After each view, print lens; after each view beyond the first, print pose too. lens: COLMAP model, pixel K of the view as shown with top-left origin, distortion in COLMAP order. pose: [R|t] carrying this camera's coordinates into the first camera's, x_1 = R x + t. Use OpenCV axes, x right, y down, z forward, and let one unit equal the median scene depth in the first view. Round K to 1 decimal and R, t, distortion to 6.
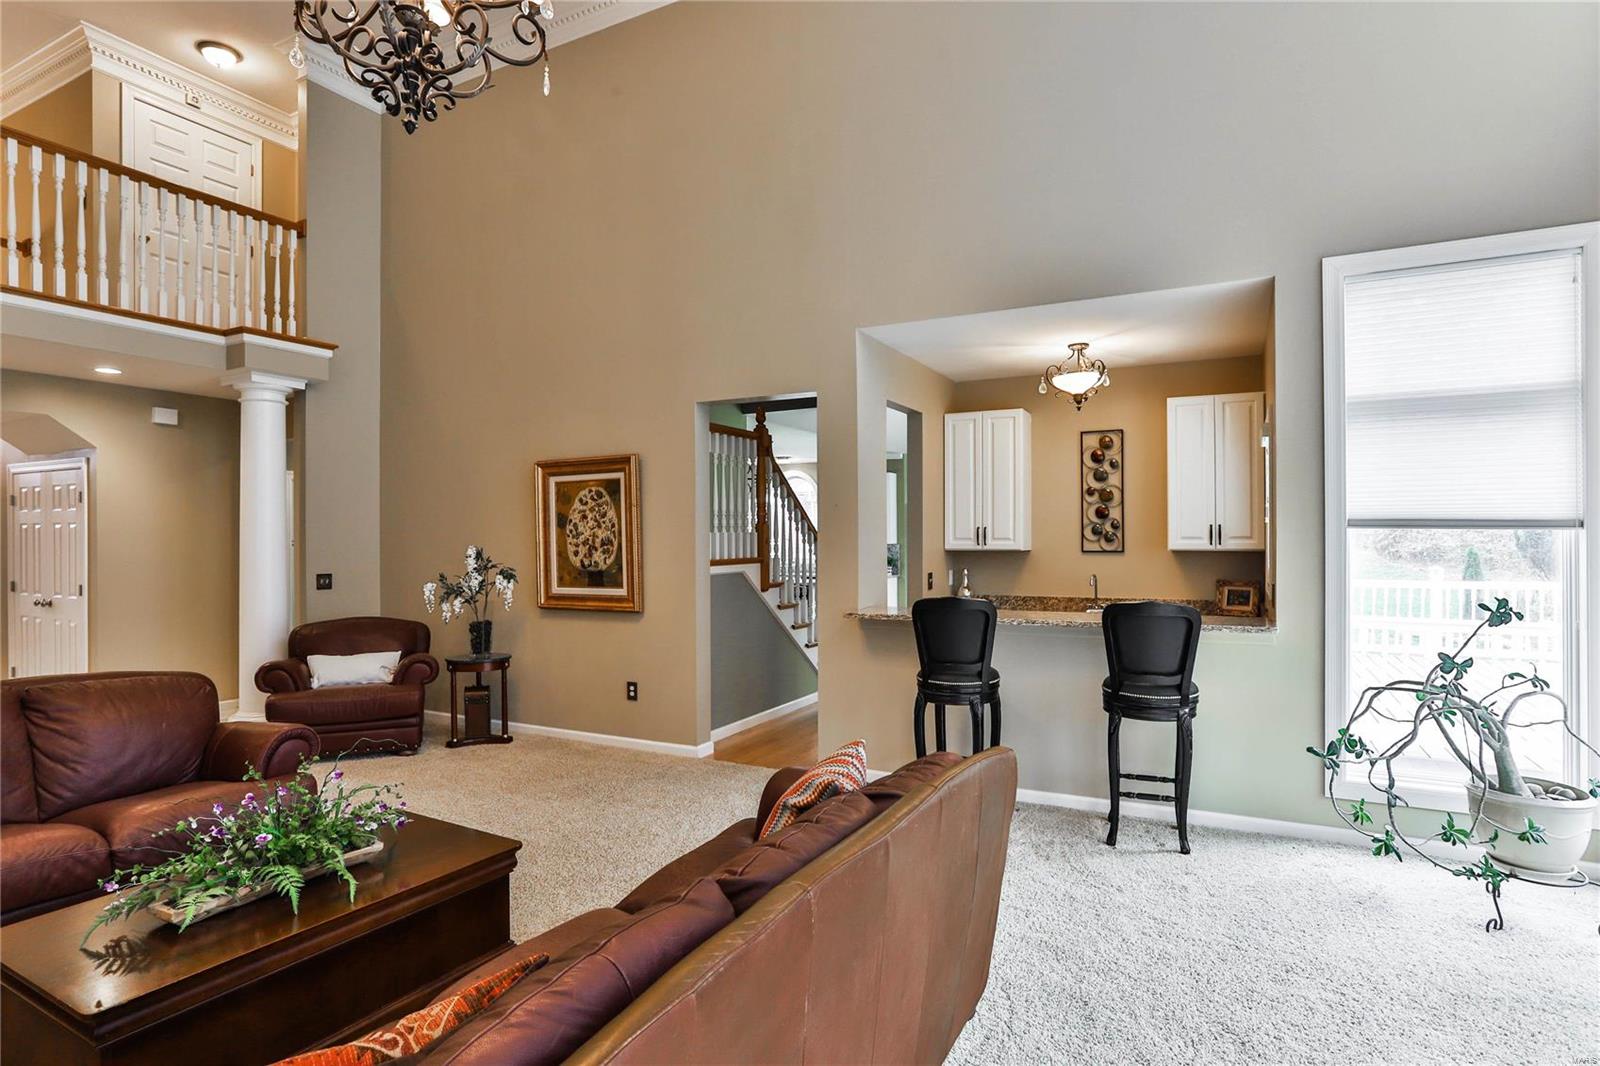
lens RADIAL K [[843.5, 0, 800.0], [0, 843.5, 533.0], [0, 0, 1]] dist [-0.063919, 0.043562]
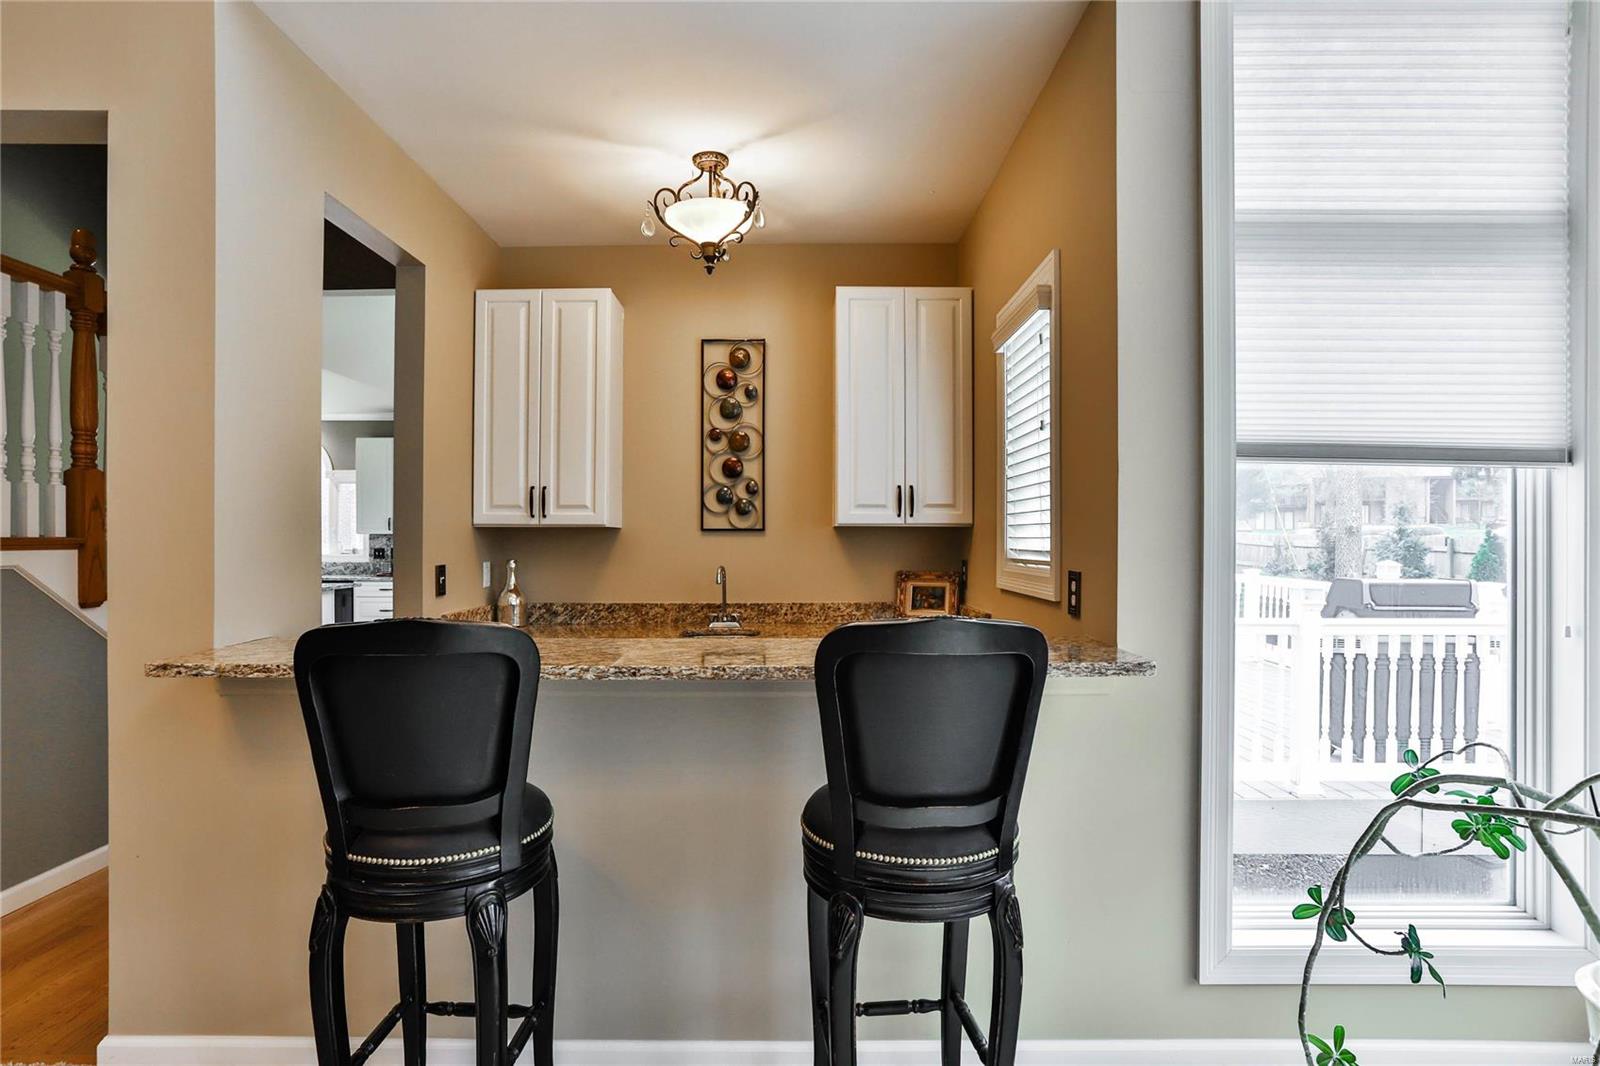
lens RADIAL K [[810.8, 0, 772.1], [0, 810.8, 530.6], [0, 0, 1]] dist [-0.058355, 0.038609]
pose [[0.895735, 0.009118, 0.444495, 0.115895], [-0.005056, 0.999934, -0.010323, 0.029121], [-0.444559, 0.006999, 0.895722, 0.439506]]
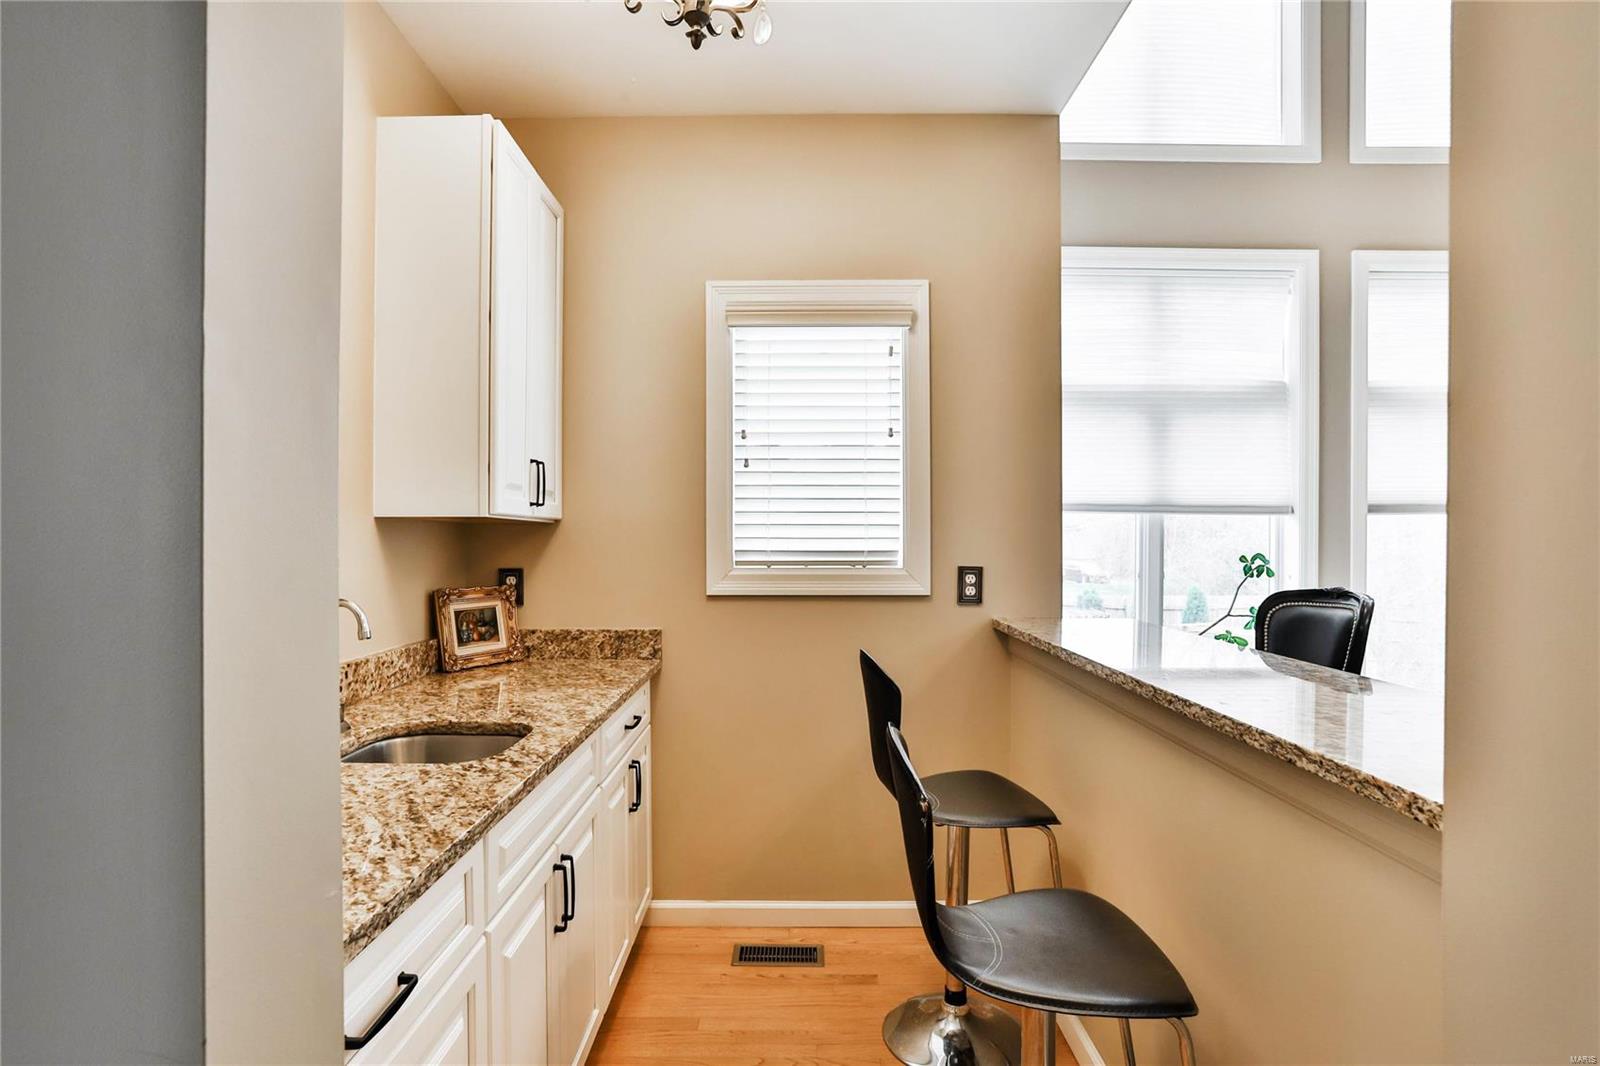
lens RADIAL K [[843.5, 0, 800.0], [0, 843.5, 533.0], [0, 0, 1]] dist [-0.063919, 0.043562]
pose [[-0.469784, 0.013558, 0.882677, 0.043151], [-0.001984, 0.999863, -0.016414, 0.032756], [-0.882779, -0.009462, -0.469693, 0.987534]]
